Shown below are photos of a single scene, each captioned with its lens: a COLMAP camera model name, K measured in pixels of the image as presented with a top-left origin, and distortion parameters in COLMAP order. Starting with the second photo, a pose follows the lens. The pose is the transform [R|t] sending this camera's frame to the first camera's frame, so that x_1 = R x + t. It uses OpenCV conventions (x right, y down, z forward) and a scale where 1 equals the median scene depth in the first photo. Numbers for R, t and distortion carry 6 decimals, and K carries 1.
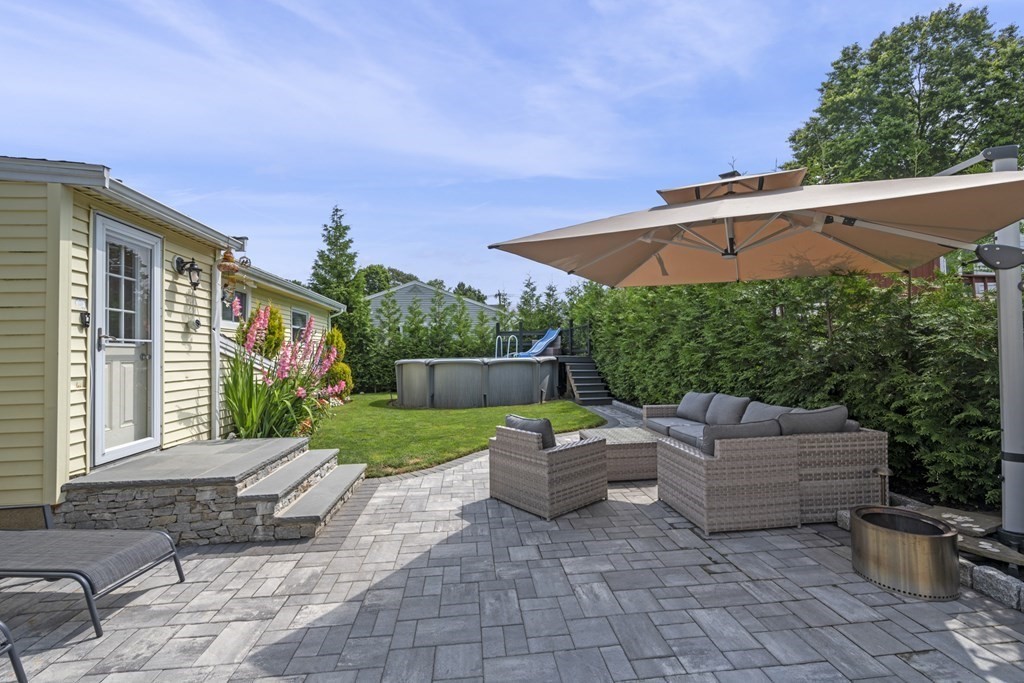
lens RADIAL K [[430.0, 0, 511.1], [0, 430.0, 339.9], [0, 0, 1]] dist [-0.001393, 0.000950]
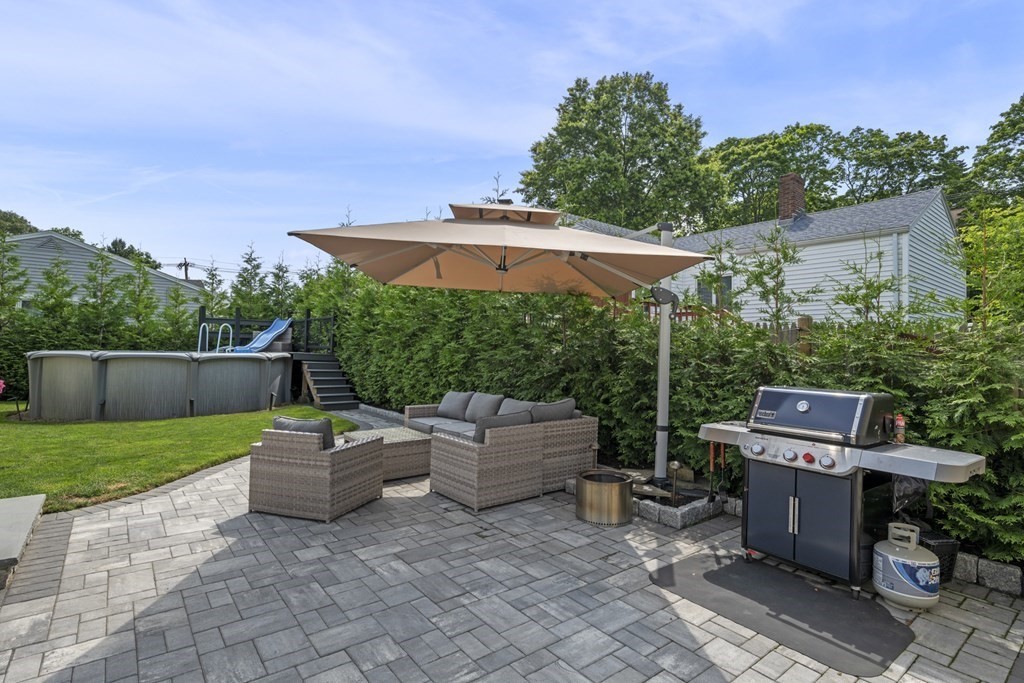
lens RADIAL K [[506.1, 0, 514.1], [0, 506.1, 340.9], [0, 0, 1]] dist [0.000424, -0.000906]
pose [[0.844939, 0.042654, 0.533160, -0.153077], [-0.047651, 0.998854, -0.004395, -0.002055], [-0.532737, -0.021692, 0.846003, -0.146058]]
